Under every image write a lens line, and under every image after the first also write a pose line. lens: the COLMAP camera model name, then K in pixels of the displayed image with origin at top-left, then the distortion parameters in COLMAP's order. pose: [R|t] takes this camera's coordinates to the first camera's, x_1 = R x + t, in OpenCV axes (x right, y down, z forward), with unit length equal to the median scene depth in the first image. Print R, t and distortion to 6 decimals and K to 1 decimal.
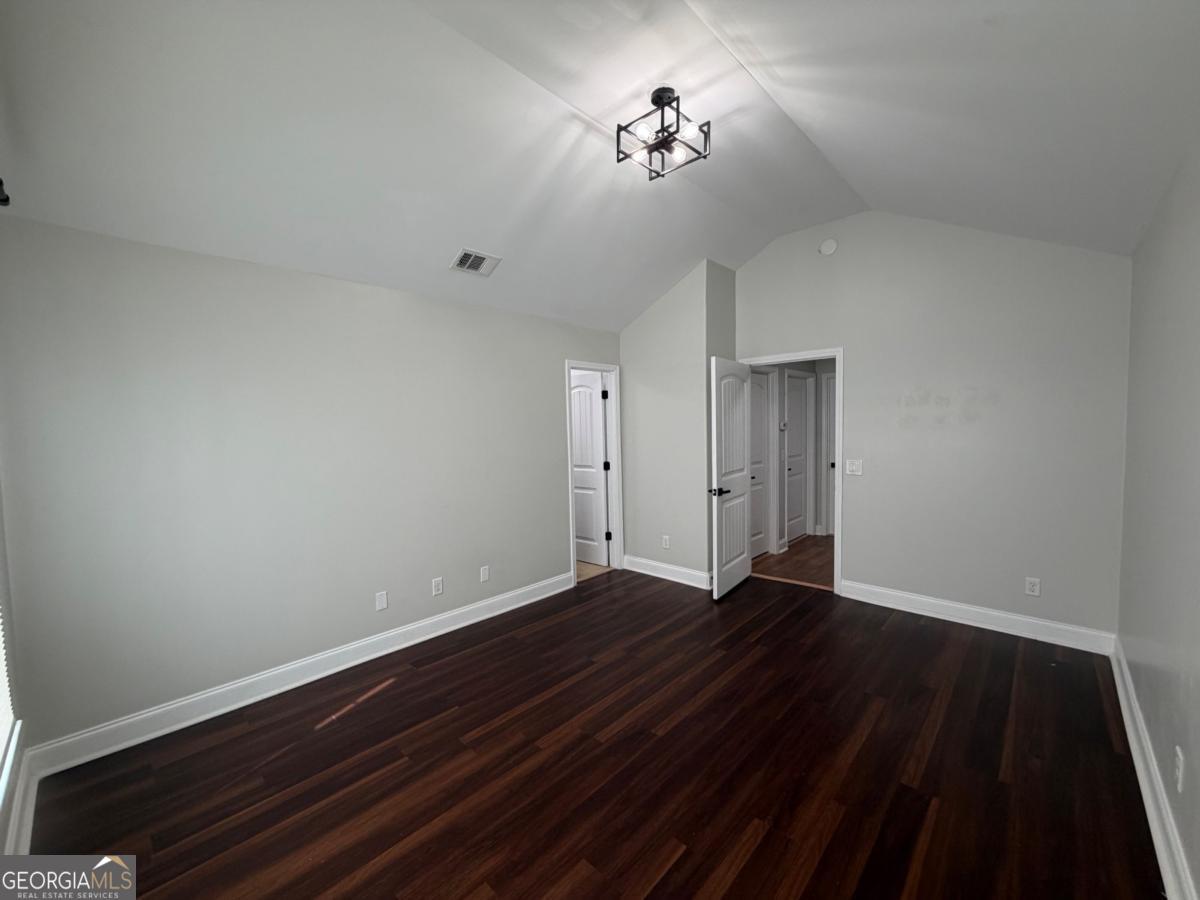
lens RADIAL K [[478.6, 0, 597.7], [0, 478.6, 450.1], [0, 0, 1]] dist [0.000867, 0.000376]
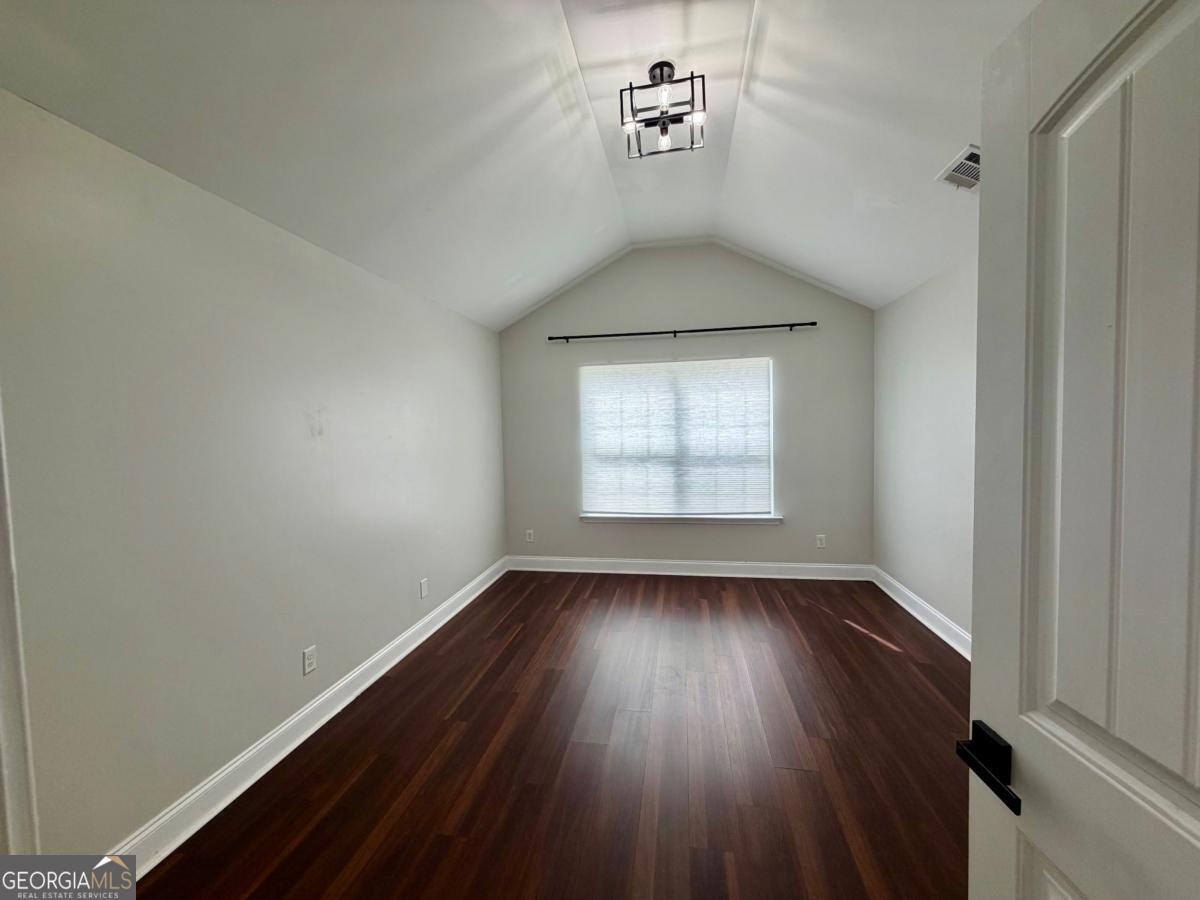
lens RADIAL K [[478.6, 0, 597.7], [0, 478.6, 450.1], [0, 0, 1]] dist [0.000867, 0.000376]
pose [[-0.832423, 0.071854, -0.549462, 0.750182], [0.017150, 0.994423, 0.104060, -0.092725], [0.553875, 0.077199, -0.829013, 1.634194]]
